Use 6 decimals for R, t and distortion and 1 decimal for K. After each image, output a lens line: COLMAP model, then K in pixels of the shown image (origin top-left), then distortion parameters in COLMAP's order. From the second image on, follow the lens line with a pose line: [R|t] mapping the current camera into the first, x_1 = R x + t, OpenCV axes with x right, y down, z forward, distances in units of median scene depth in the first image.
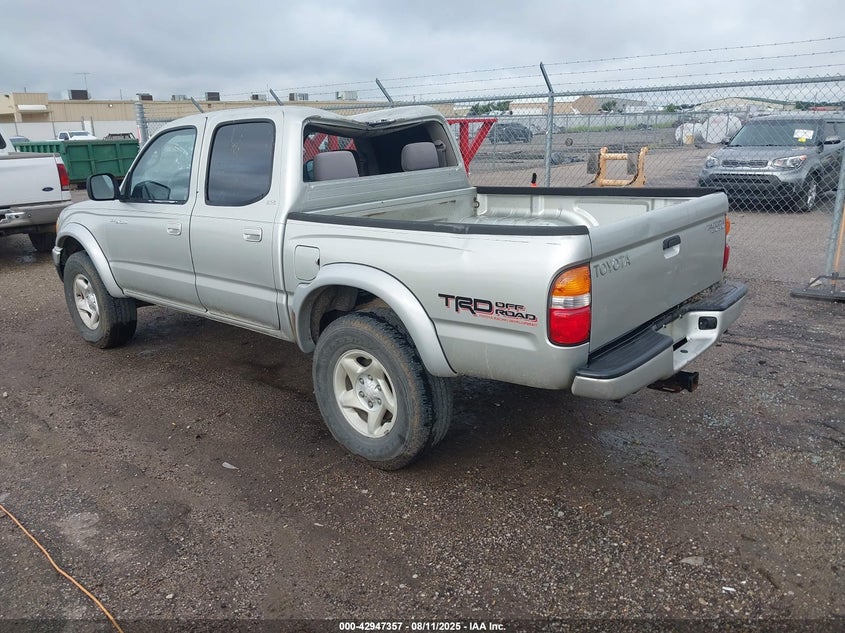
lens RADIAL K [[660.0, 0, 423.8], [0, 660.0, 319.4], [0, 0, 1]] dist [0.002834, -0.000745]
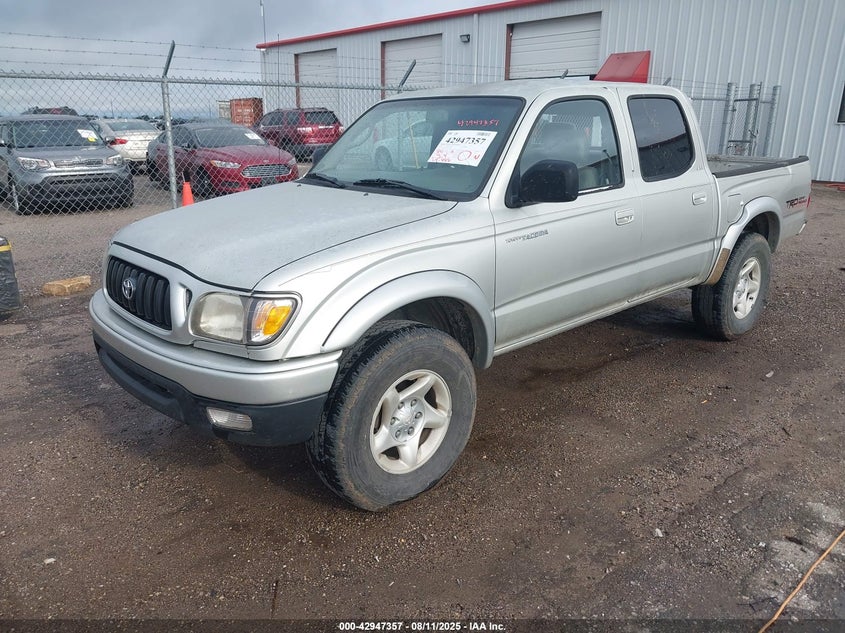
lens RADIAL K [[660.0, 0, 422.5], [0, 660.0, 314.0], [0, 0, 1]] dist [0.002834, -0.000745]
pose [[0.130586, -0.260297, 0.956657, -1.207789], [0.282558, 0.934674, 0.215745, -0.265740], [-0.950320, 0.242138, 0.195604, 1.060158]]
